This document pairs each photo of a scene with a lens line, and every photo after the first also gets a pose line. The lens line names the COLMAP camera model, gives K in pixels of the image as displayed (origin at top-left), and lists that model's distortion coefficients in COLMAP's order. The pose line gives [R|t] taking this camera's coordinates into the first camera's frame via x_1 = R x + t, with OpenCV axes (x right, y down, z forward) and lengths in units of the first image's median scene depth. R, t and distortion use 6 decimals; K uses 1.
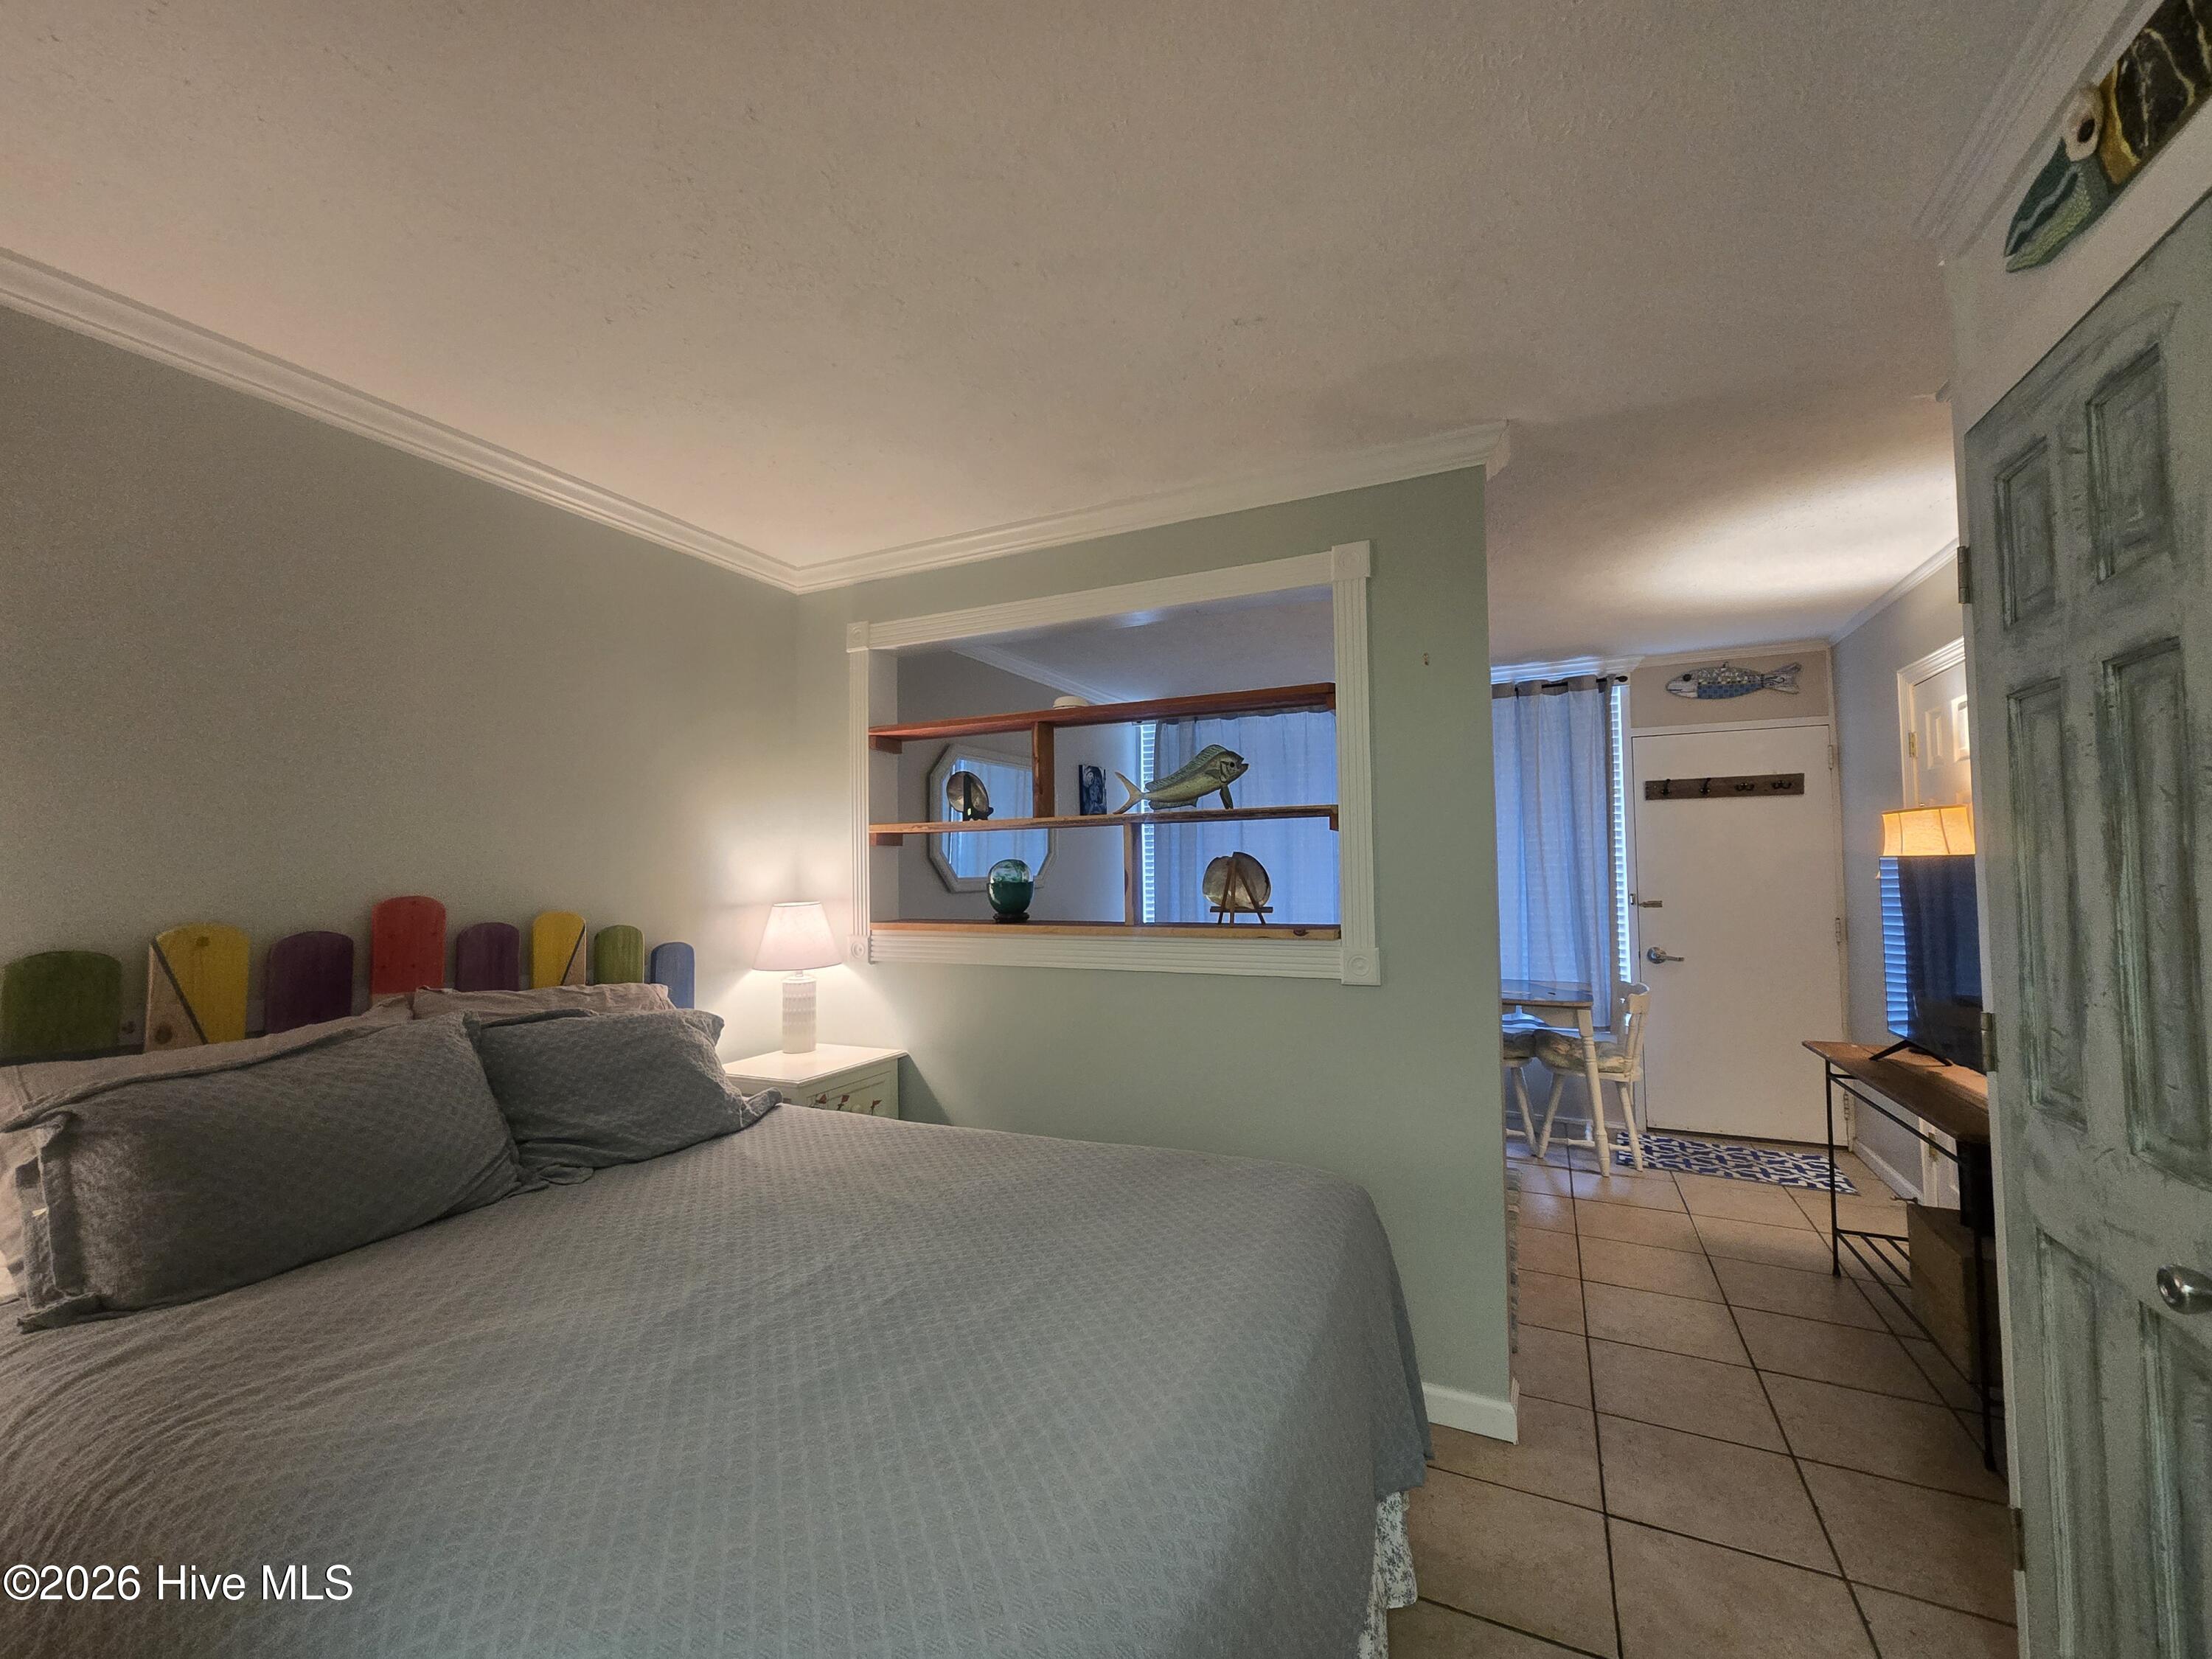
lens RADIAL K [[914.4, 0, 1097.4], [0, 914.4, 833.4], [0, 0, 1]] dist [0.000571, -0.000594]
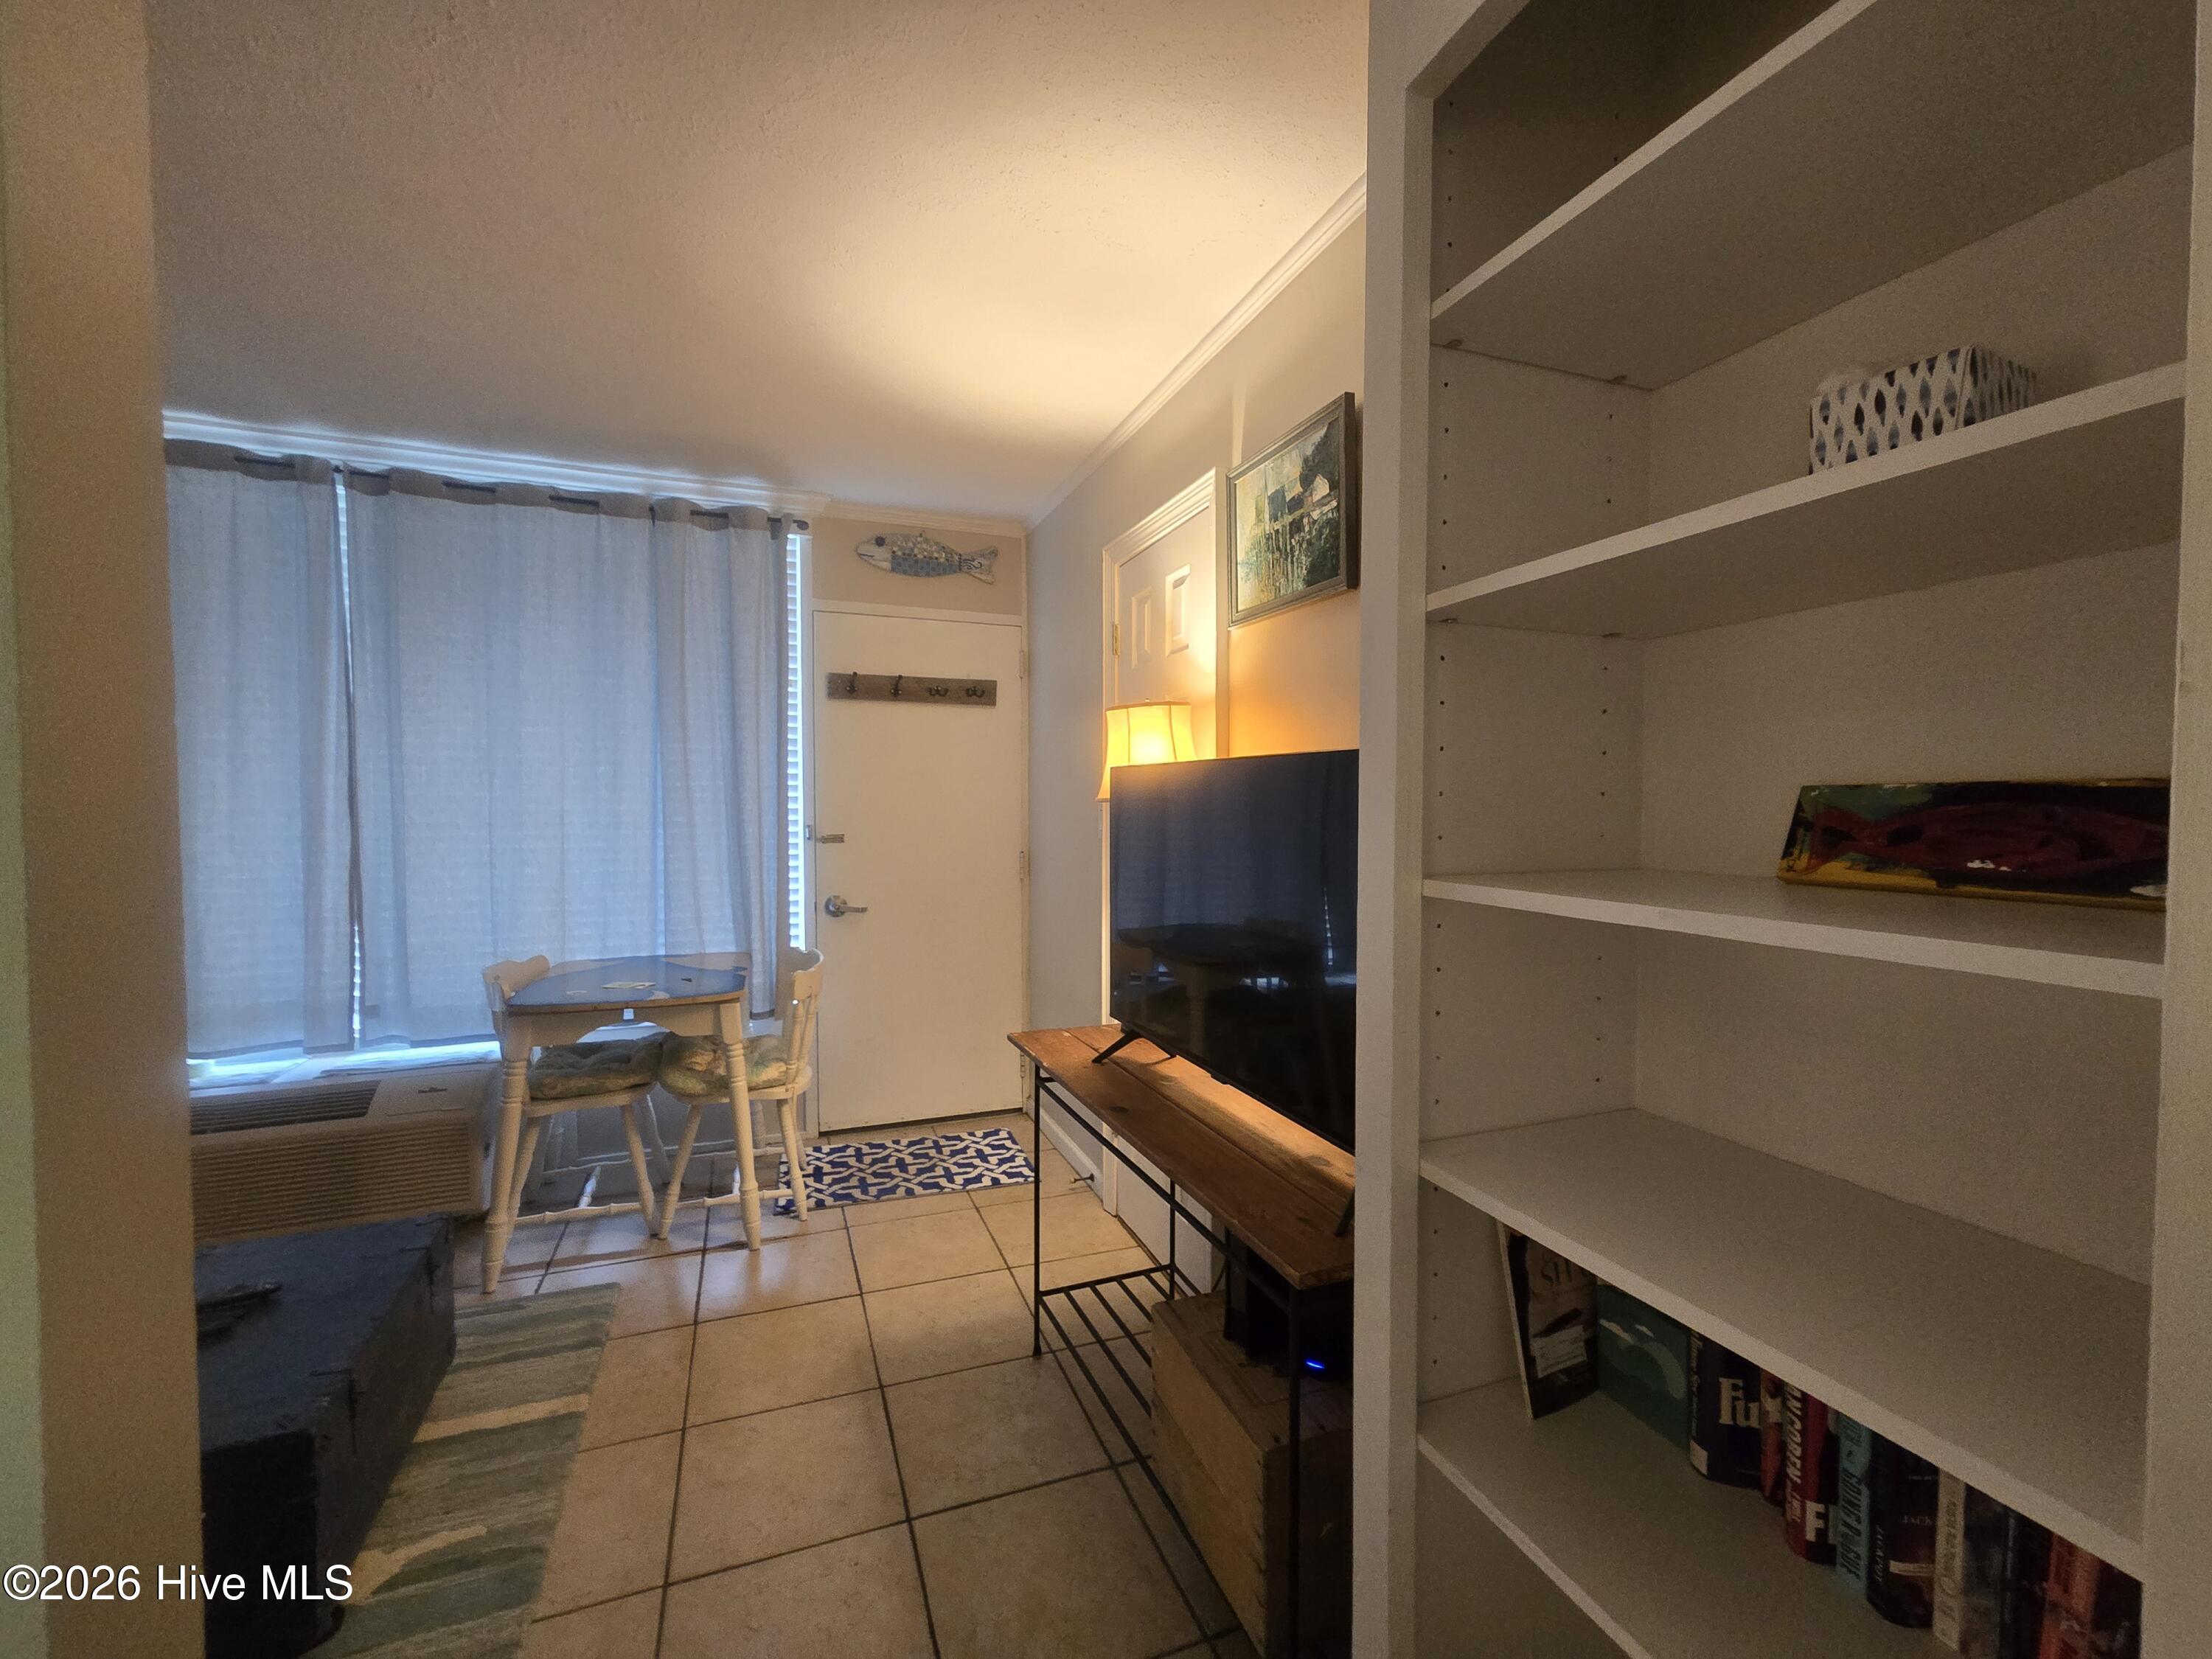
lens RADIAL K [[910.0, 0, 1099.1], [0, 910.0, 832.0], [0, 0, 1]] dist [0.003431, -0.001021]
pose [[0.690192, -0.011550, 0.723534, 0.339080], [-0.039128, 0.997814, 0.053253, 0.036563], [-0.722568, -0.065065, 0.688231, 0.512738]]
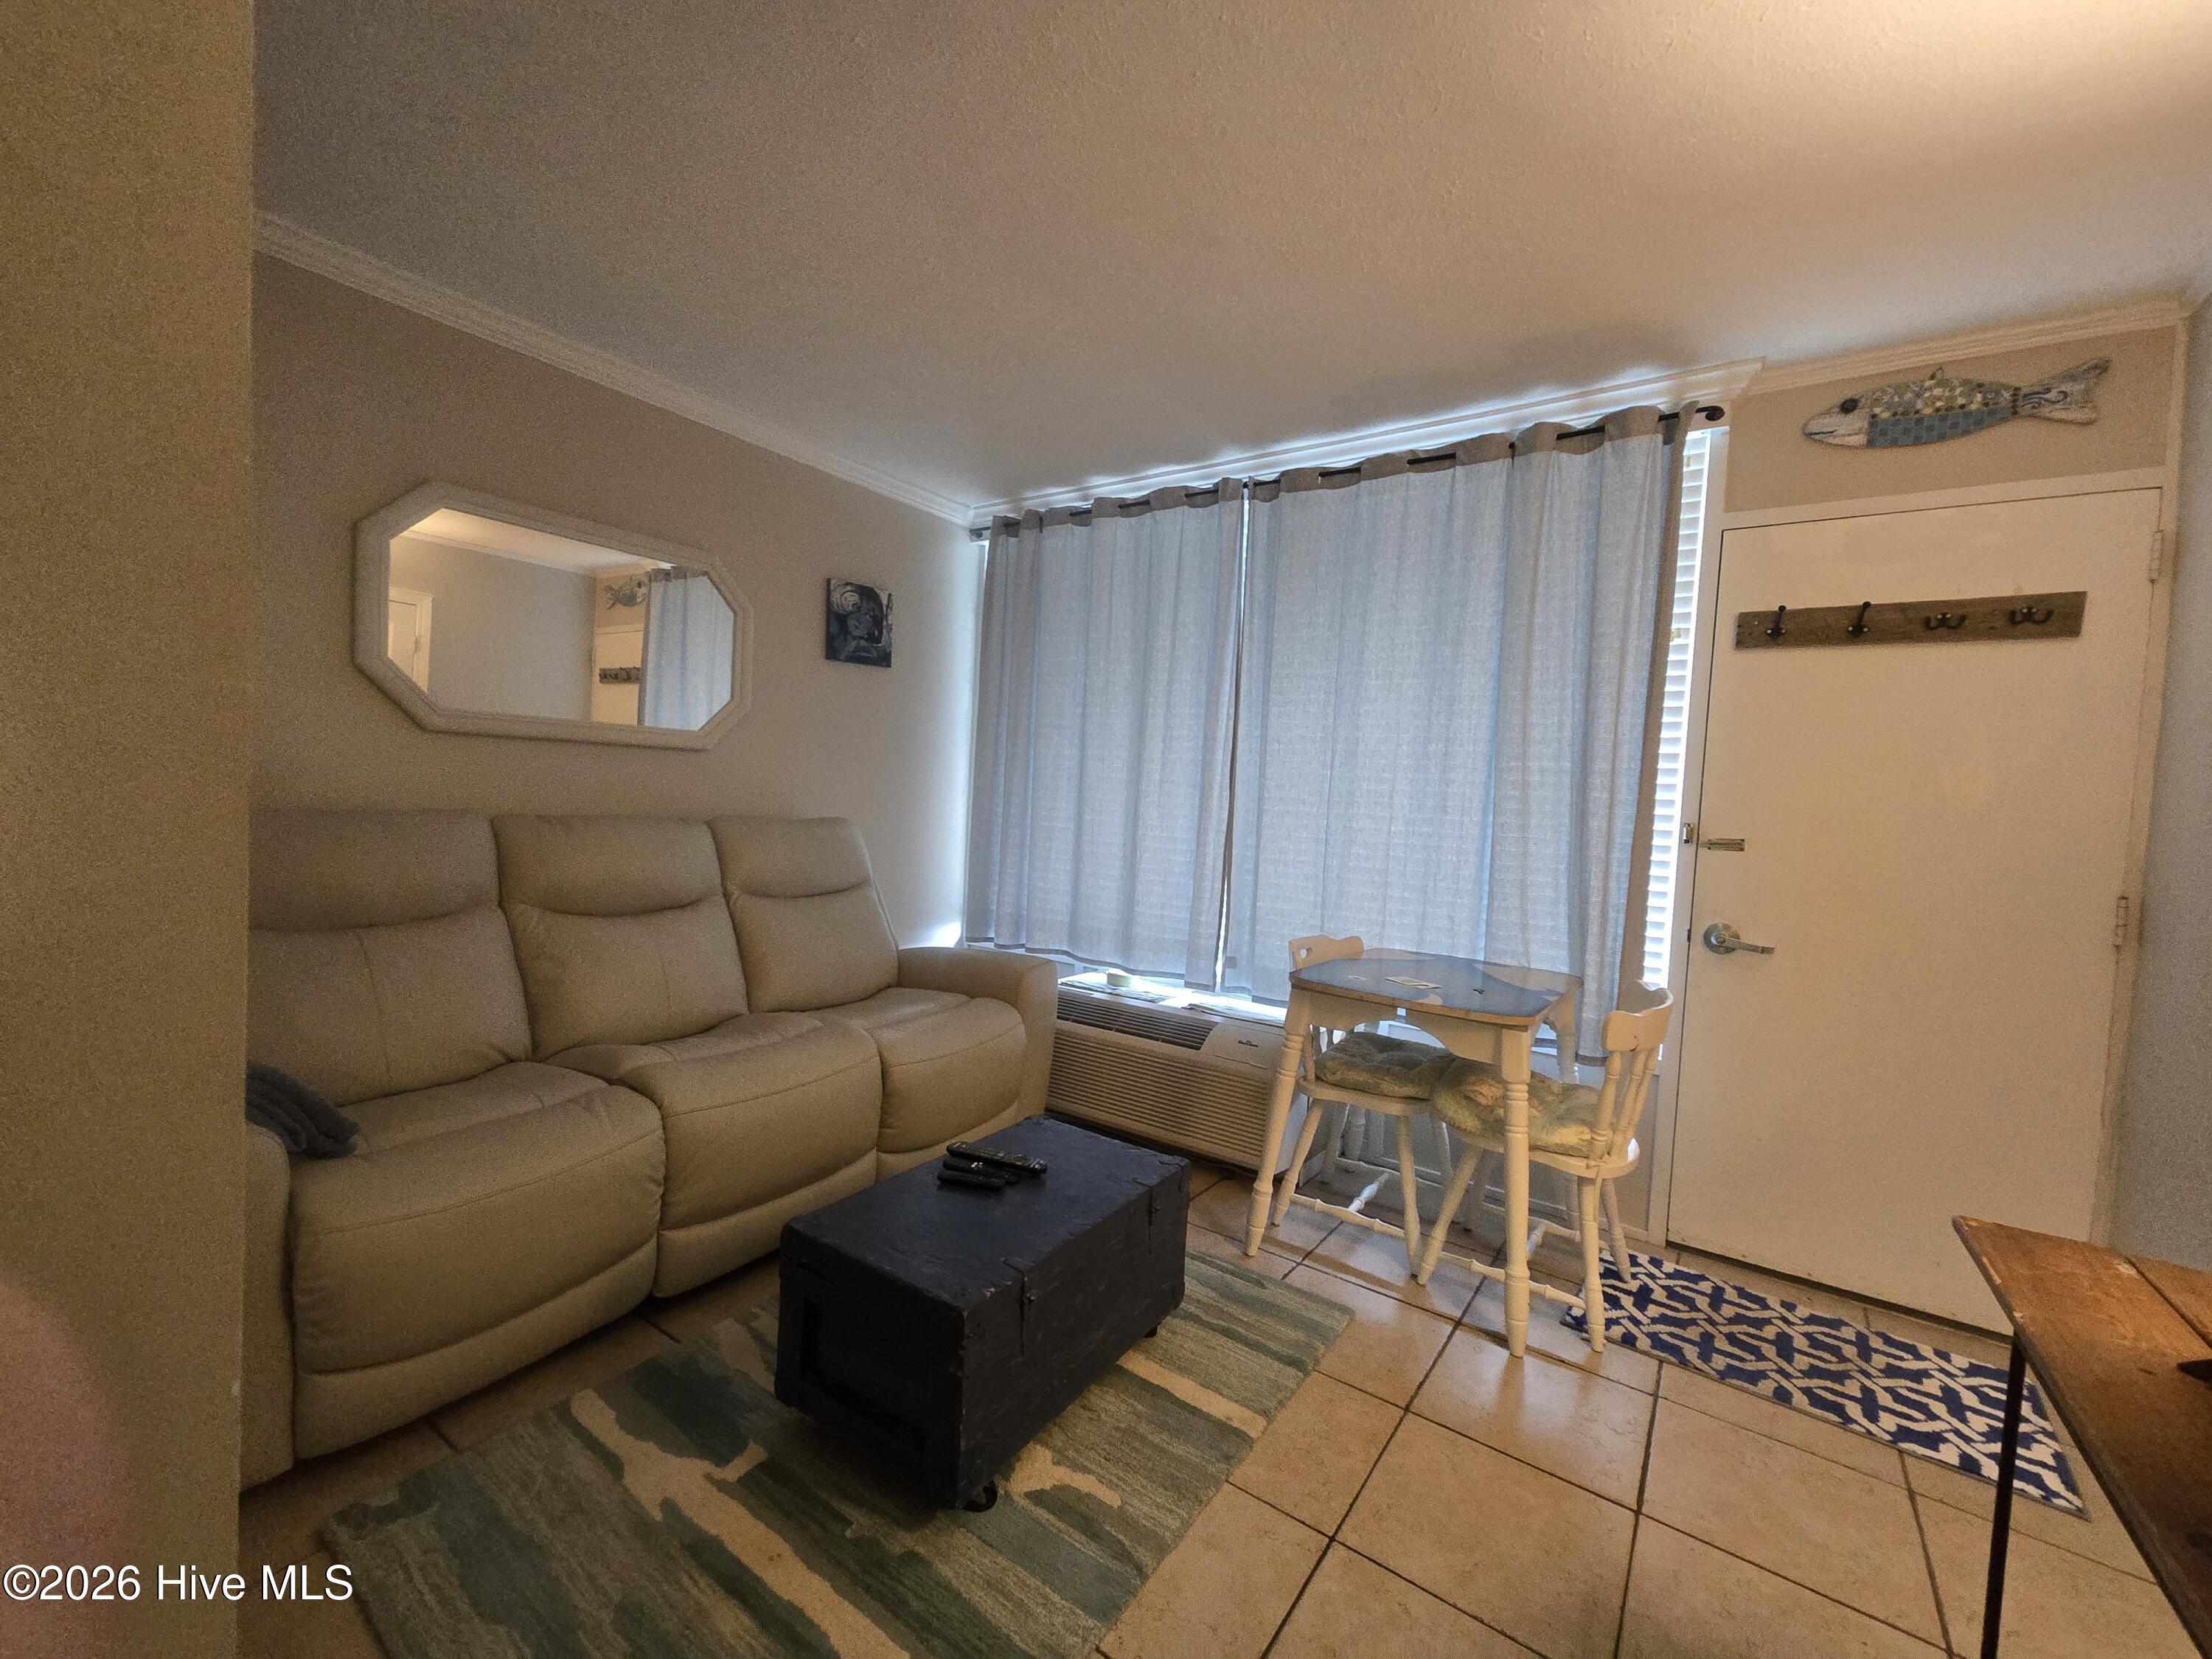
lens RADIAL K [[905.5, 0, 1105.7], [0, 905.5, 833.8], [0, 0, 1]] dist [0.005819, 0.000028]
pose [[0.983680, 0.072343, -0.164745, 0.525683], [-0.059194, 0.994759, 0.083376, 0.074830], [0.169913, -0.072263, 0.982806, 0.645531]]
